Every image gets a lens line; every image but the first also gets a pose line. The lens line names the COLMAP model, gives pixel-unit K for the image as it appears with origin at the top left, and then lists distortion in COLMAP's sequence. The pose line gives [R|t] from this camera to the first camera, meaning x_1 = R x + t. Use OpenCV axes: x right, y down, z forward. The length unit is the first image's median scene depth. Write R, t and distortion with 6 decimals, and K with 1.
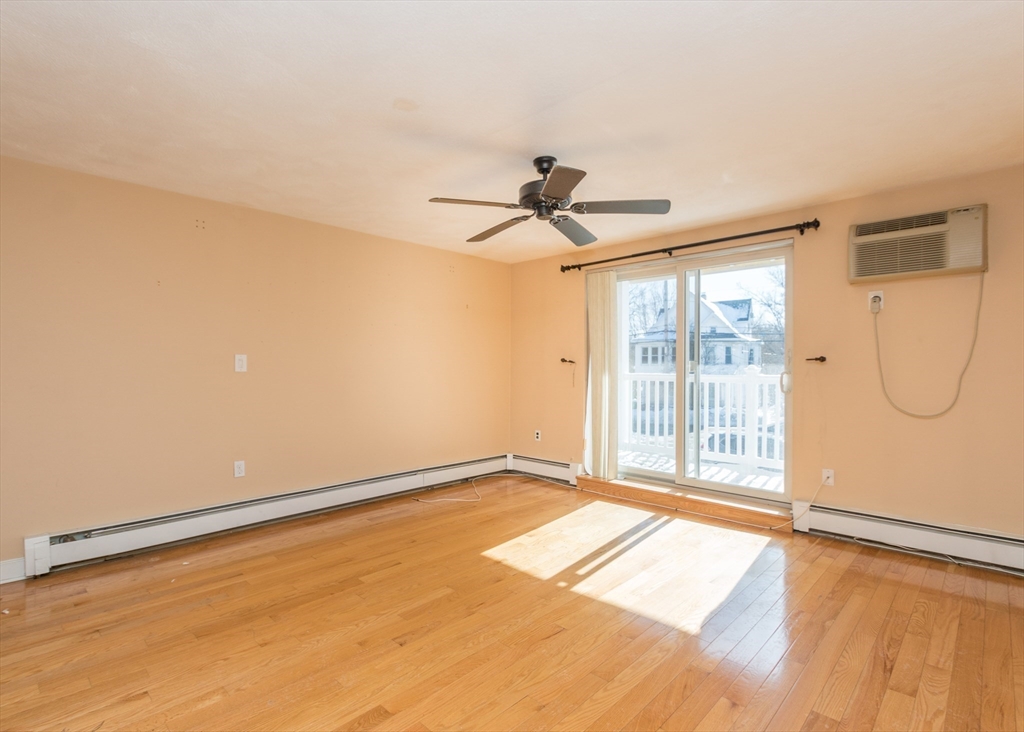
lens RADIAL K [[504.6, 0, 487.0], [0, 504.6, 368.5], [0, 0, 1]] dist [0.003847, -0.002303]
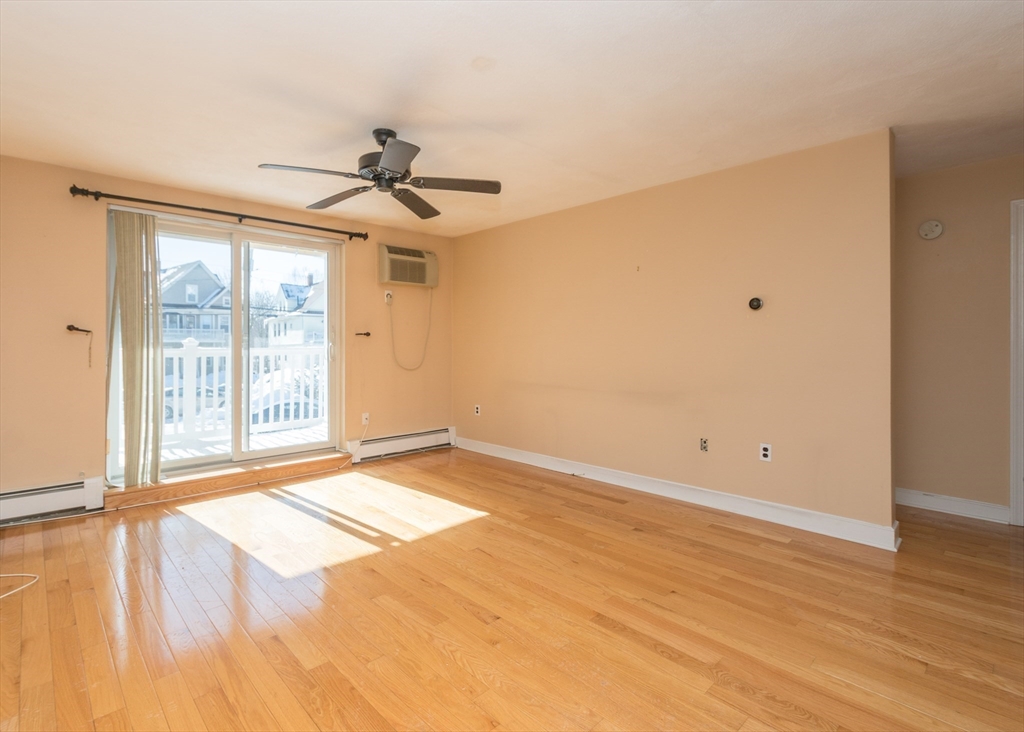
lens RADIAL K [[504.6, 0, 496.1], [0, 504.6, 351.3], [0, 0, 1]] dist [0.003847, -0.002303]
pose [[0.018500, -0.017214, 0.999681, -0.694423], [0.001398, 0.999851, 0.017191, 0.004387], [-0.999828, 0.001080, 0.018521, 0.594770]]
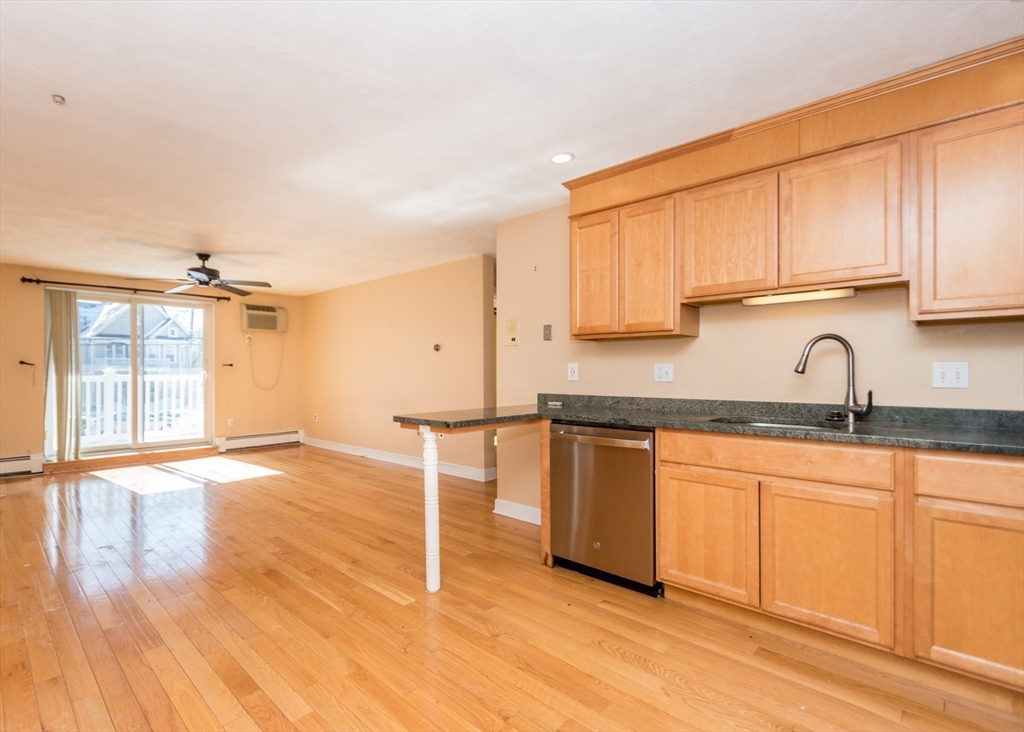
lens RADIAL K [[494.7, 0, 488.1], [0, 494.7, 378.9], [0, 0, 1]] dist [-0.007489, -0.001071]
pose [[-0.046527, -0.017228, 0.998768, -1.334157], [0.004188, 0.999839, 0.017441, 0.005911], [-0.998908, 0.004995, -0.046448, 0.048119]]
